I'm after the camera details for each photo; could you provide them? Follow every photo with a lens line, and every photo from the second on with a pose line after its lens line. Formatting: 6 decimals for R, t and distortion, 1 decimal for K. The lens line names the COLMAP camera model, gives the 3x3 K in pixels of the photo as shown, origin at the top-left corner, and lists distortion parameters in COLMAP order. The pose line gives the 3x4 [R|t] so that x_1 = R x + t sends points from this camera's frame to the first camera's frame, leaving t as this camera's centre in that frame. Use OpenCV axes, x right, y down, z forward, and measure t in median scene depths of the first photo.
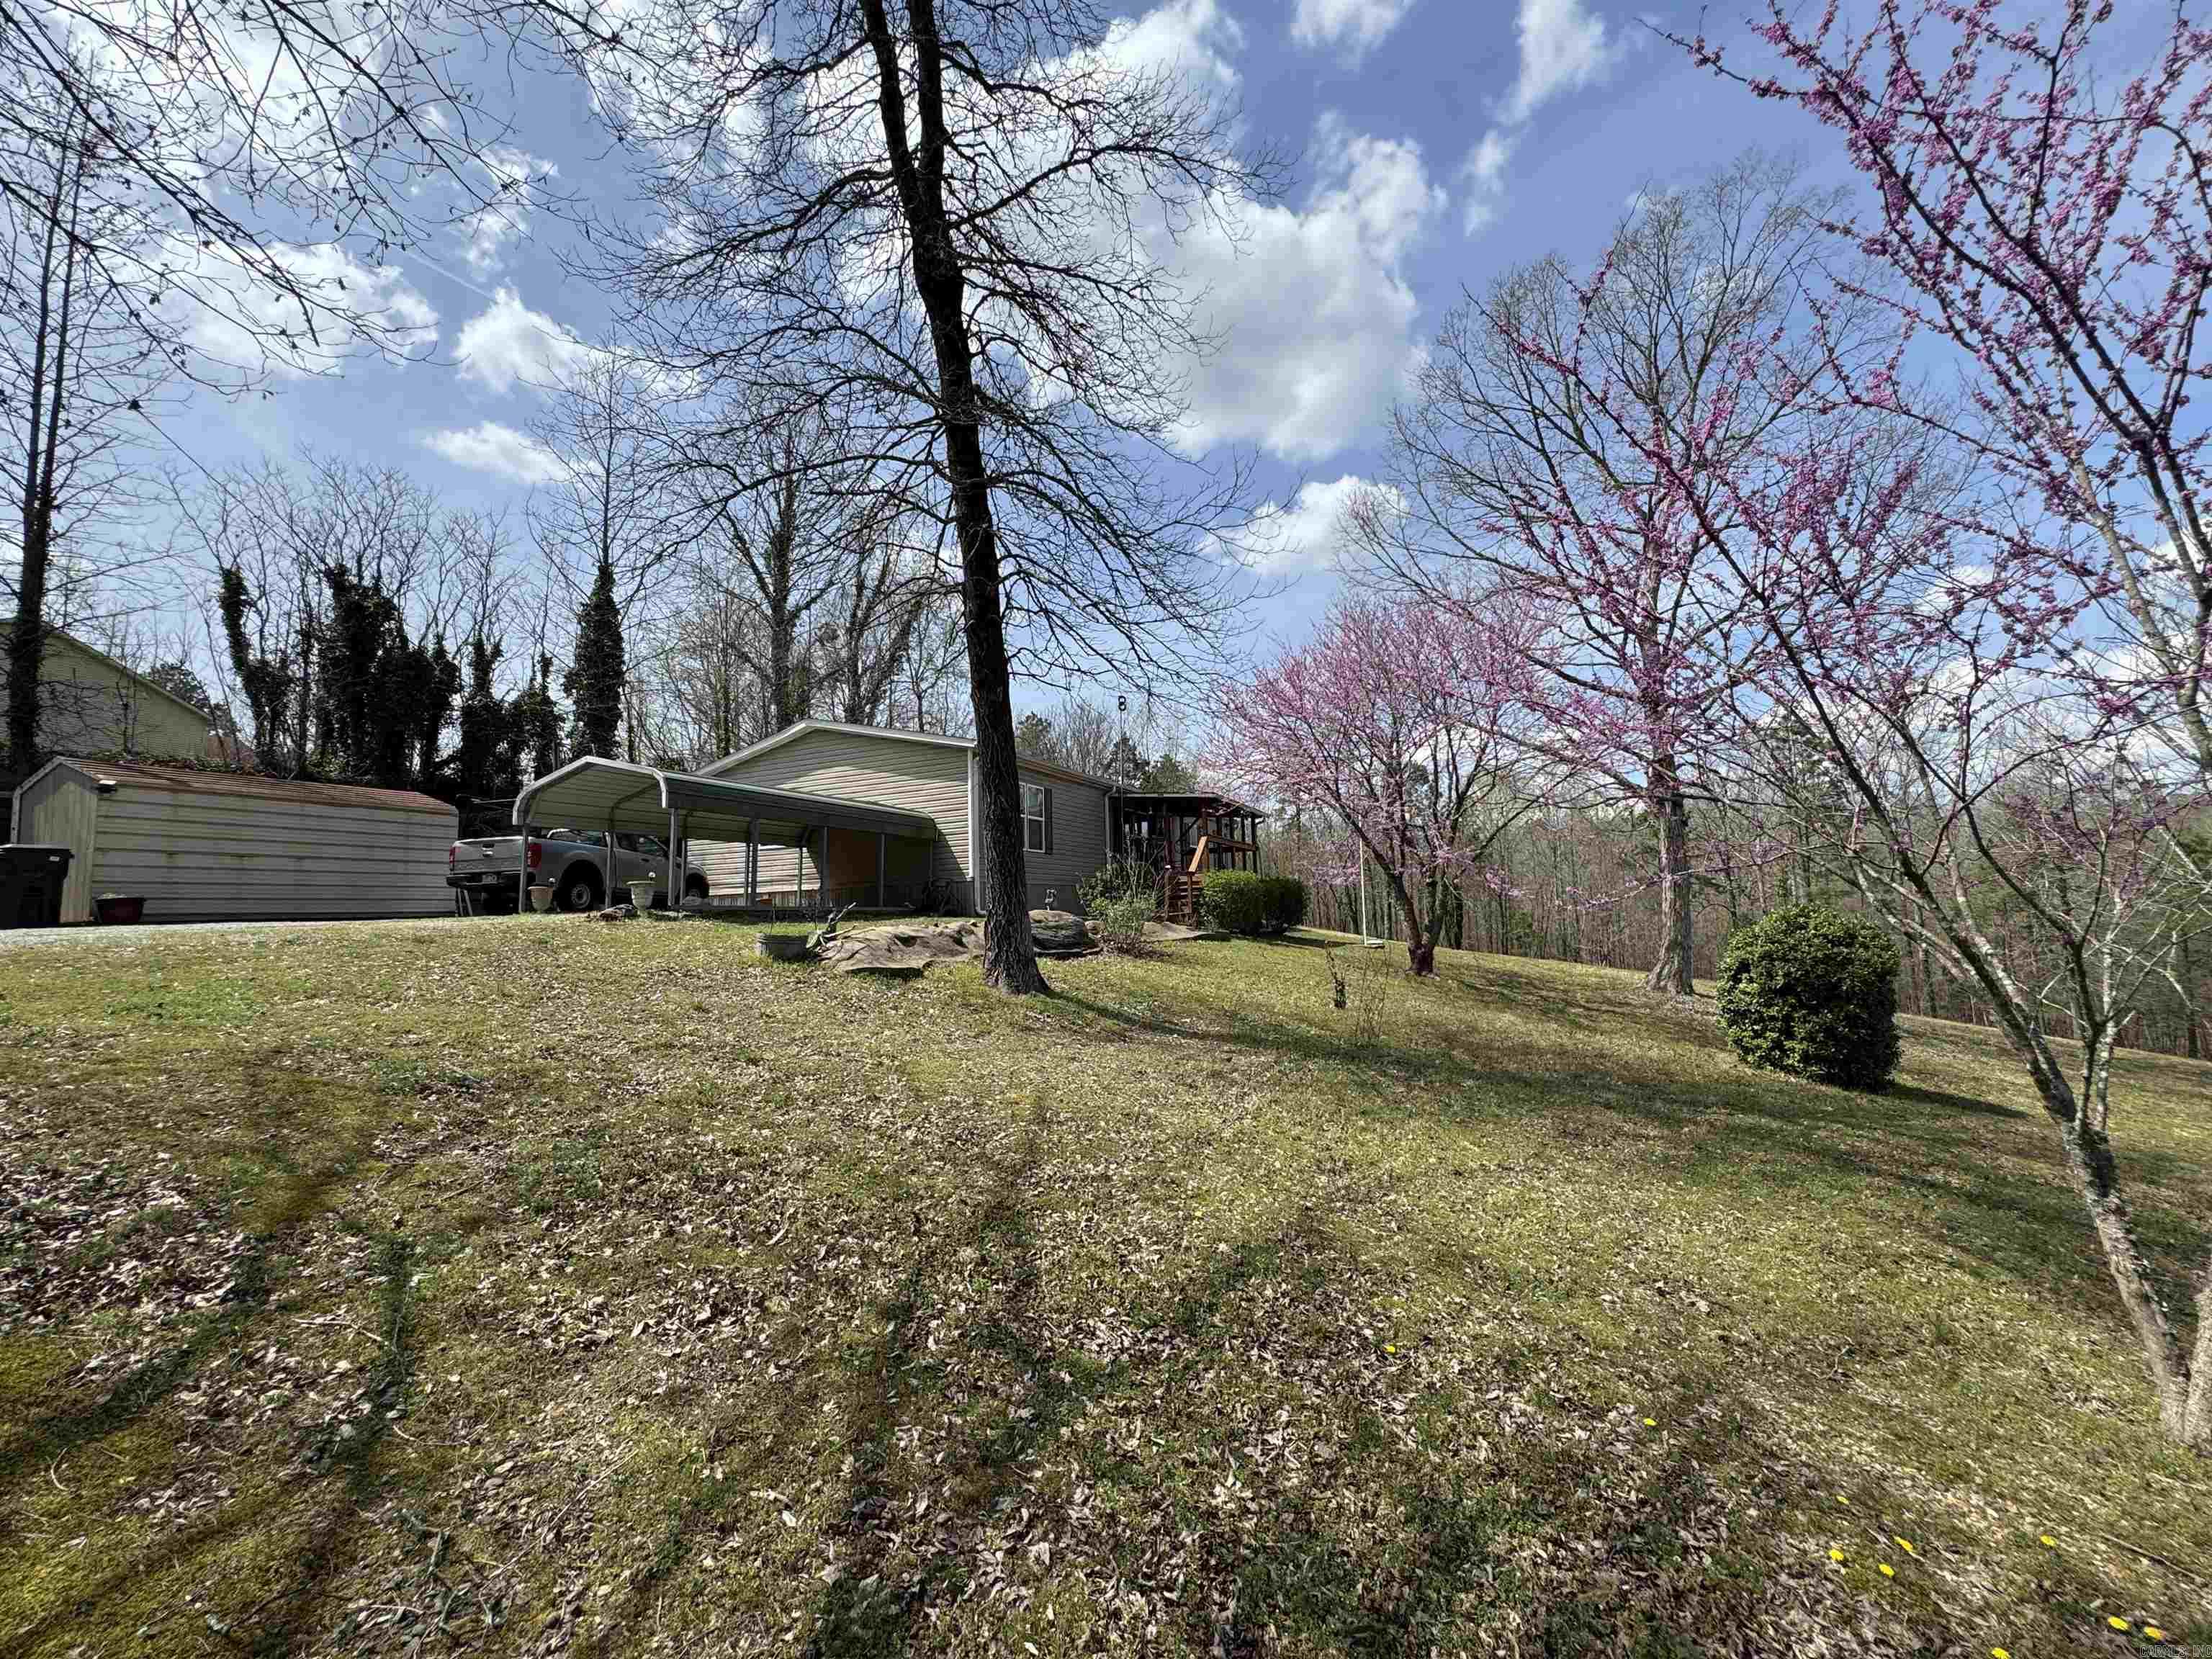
lens RADIAL K [[887.0, 0, 1117.7], [0, 887.0, 829.3], [0, 0, 1]] dist [-0.002793, 0.000208]
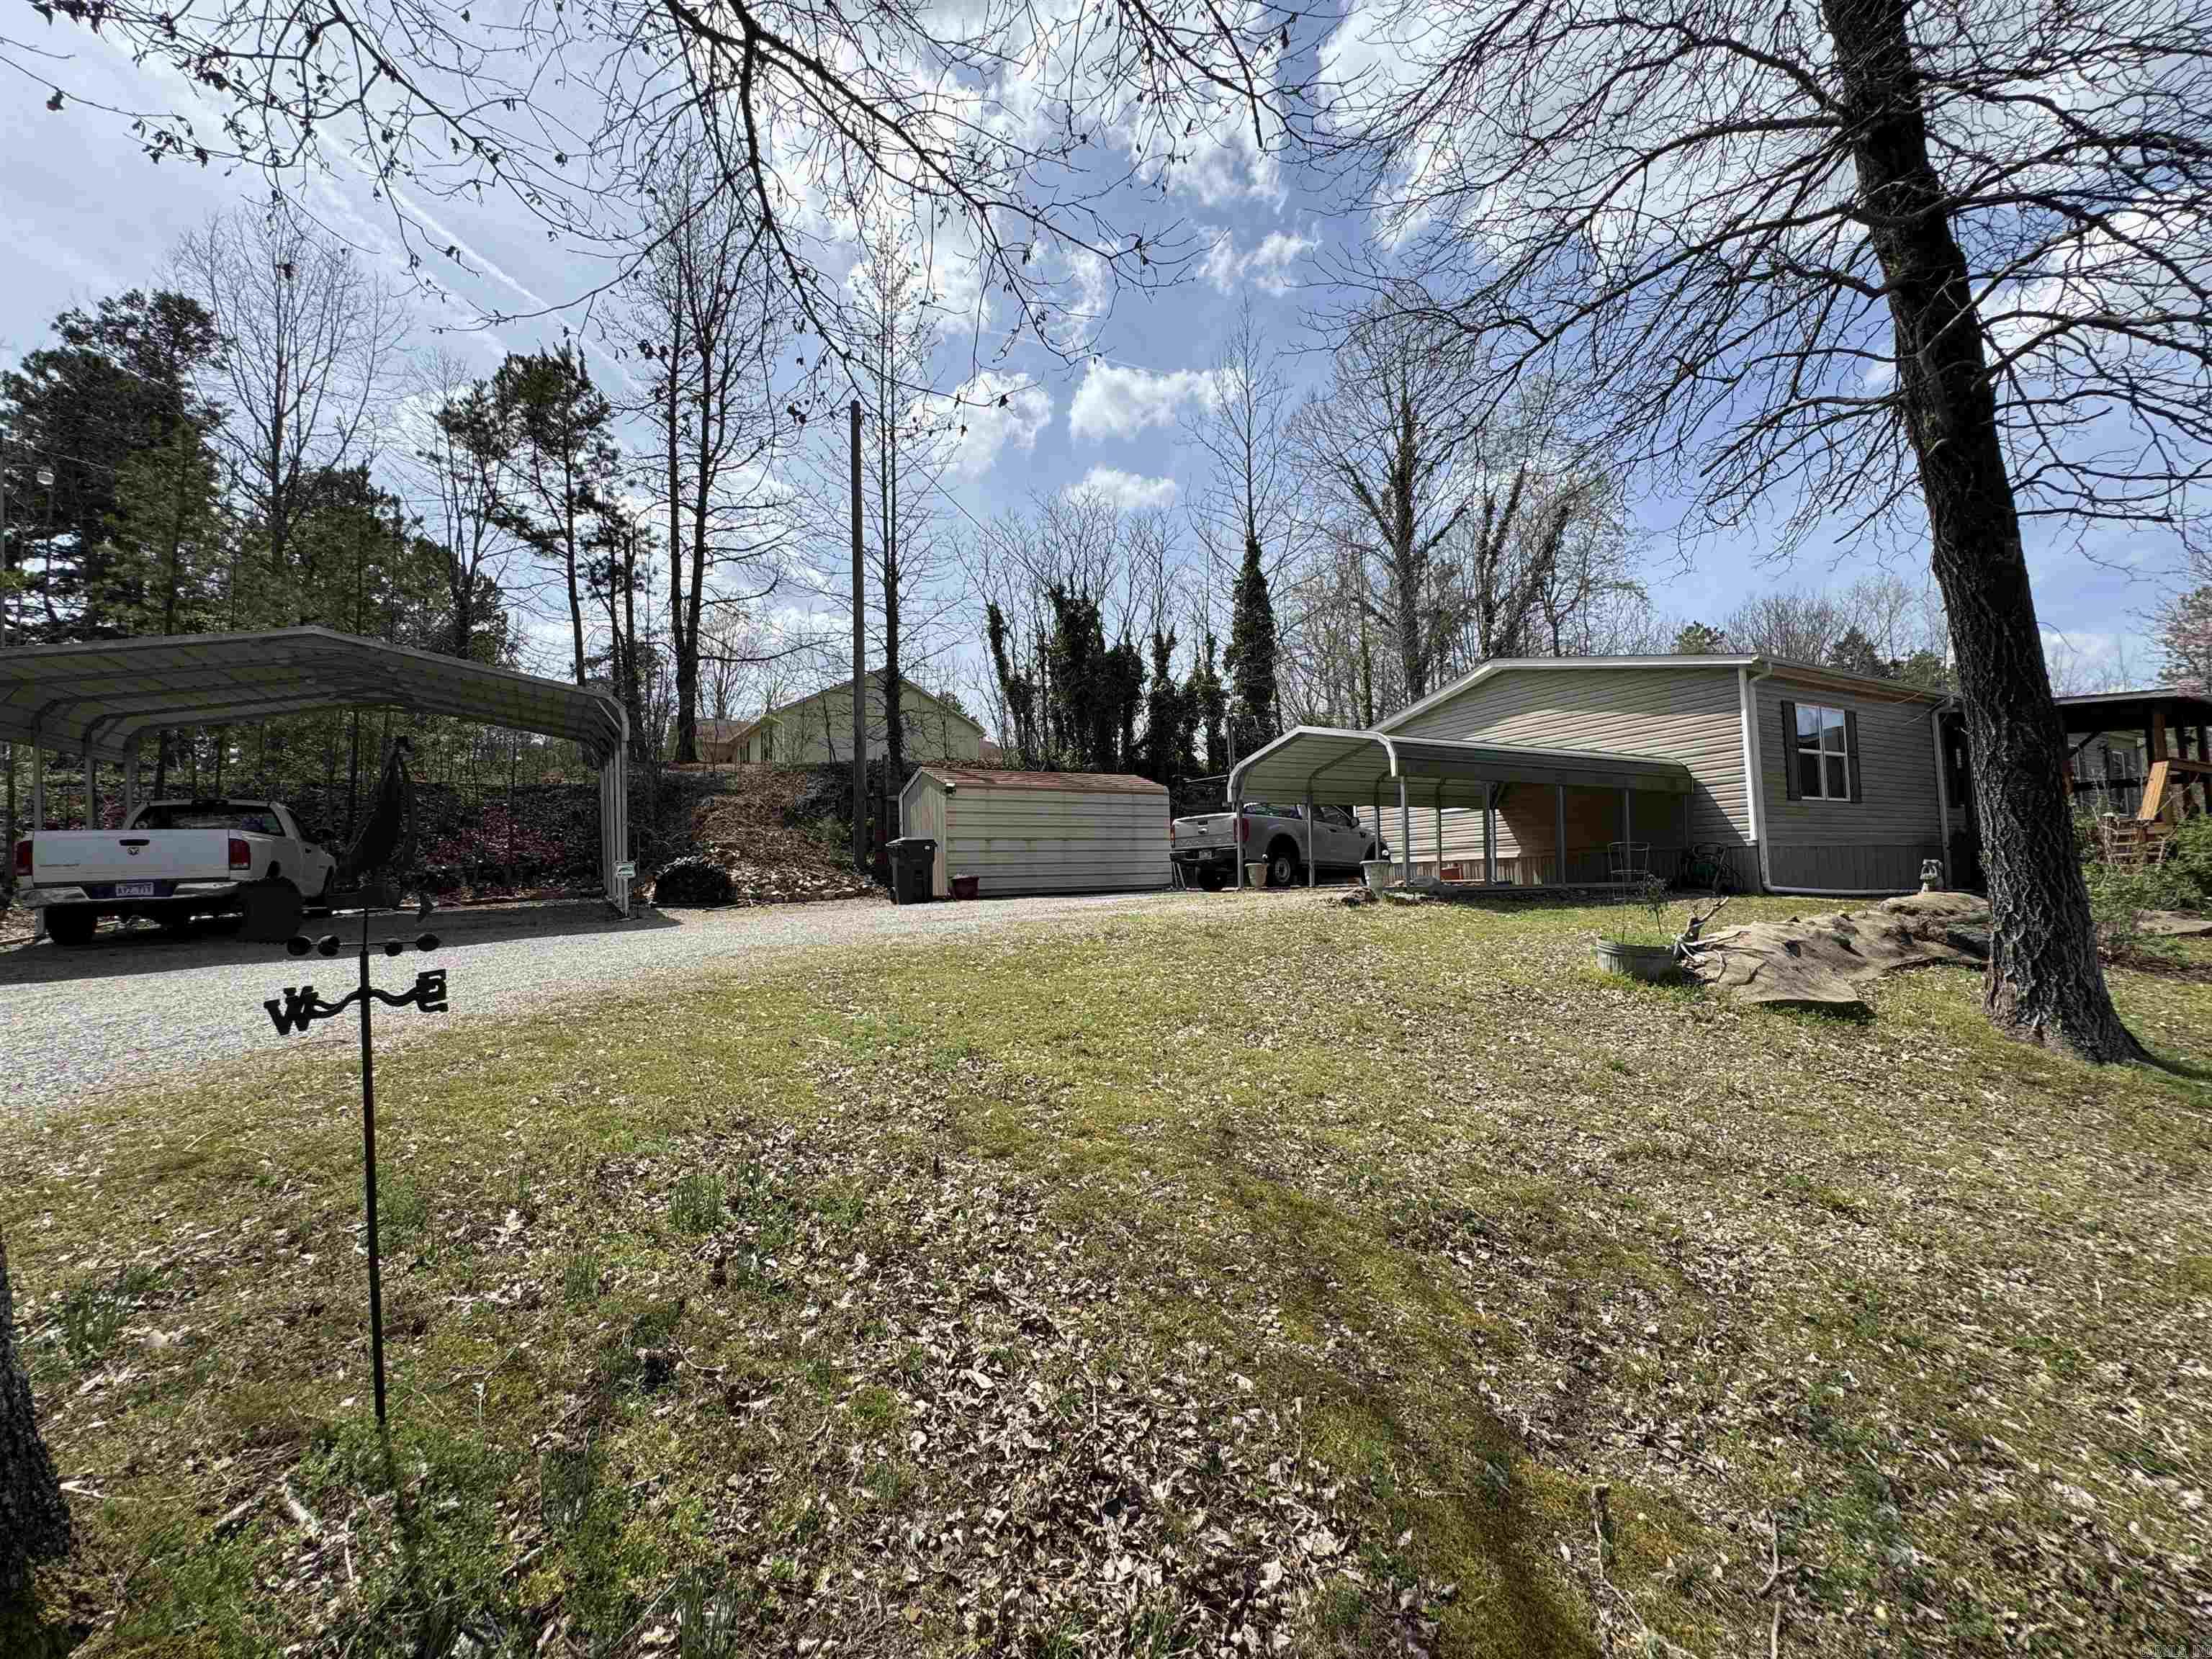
lens RADIAL K [[887.0, 0, 1106.0], [0, 887.0, 823.9], [0, 0, 1]] dist [-0.002793, 0.000208]
pose [[0.800448, -0.032493, -0.598521, -0.135514], [0.061240, 0.997738, 0.027735, -0.012013], [0.596266, -0.058854, 0.800627, 0.078182]]
